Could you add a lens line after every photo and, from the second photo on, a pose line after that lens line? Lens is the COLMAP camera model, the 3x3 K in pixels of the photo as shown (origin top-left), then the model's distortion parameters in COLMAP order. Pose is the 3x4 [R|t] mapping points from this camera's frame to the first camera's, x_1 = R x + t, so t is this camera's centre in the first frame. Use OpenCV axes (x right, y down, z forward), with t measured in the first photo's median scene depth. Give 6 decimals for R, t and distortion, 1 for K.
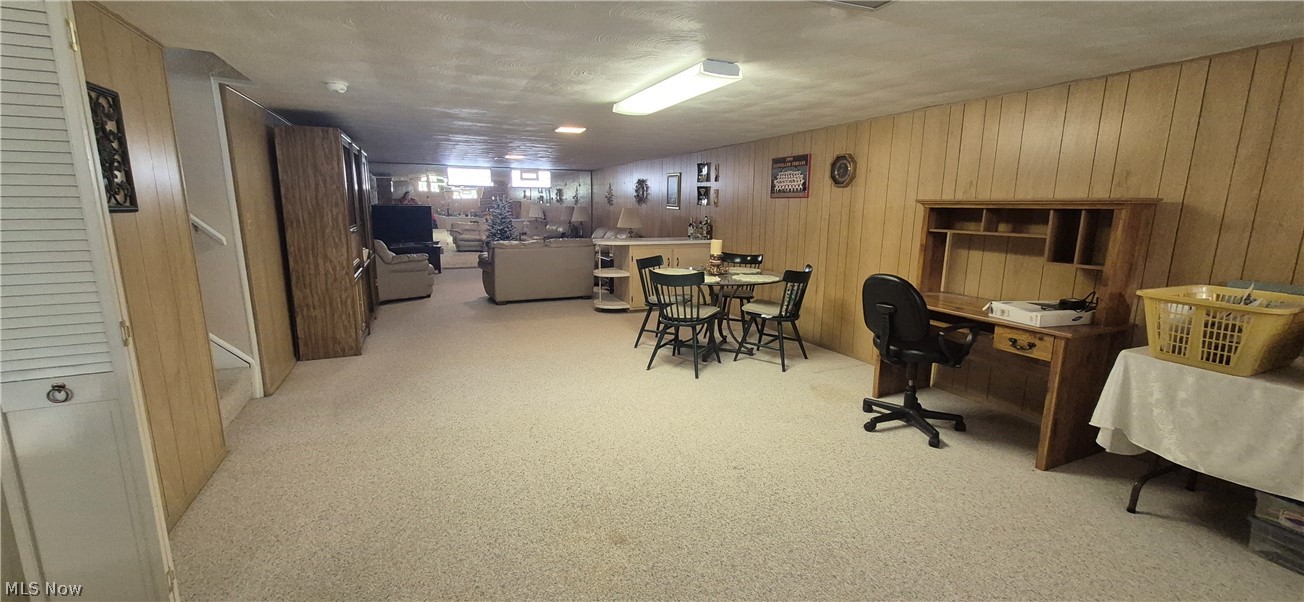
lens RADIAL K [[510.1, 0, 659.5], [0, 510.1, 299.6], [0, 0, 1]] dist [0.001090, 0.000104]
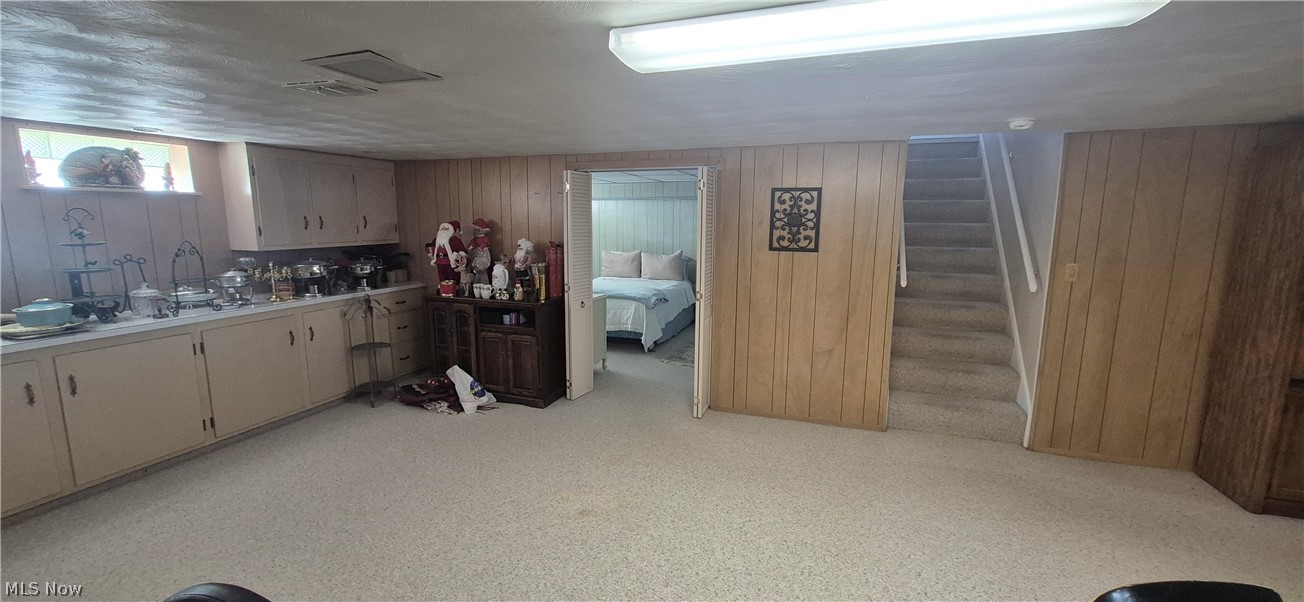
lens RADIAL K [[510.1, 0, 659.5], [0, 510.1, 299.6], [0, 0, 1]] dist [0.001090, 0.000104]
pose [[-0.691737, 0.098045, -0.715463, 0.320888], [-0.142410, 0.952764, 0.268252, -0.203112], [0.707969, 0.287449, -0.645099, 0.874676]]
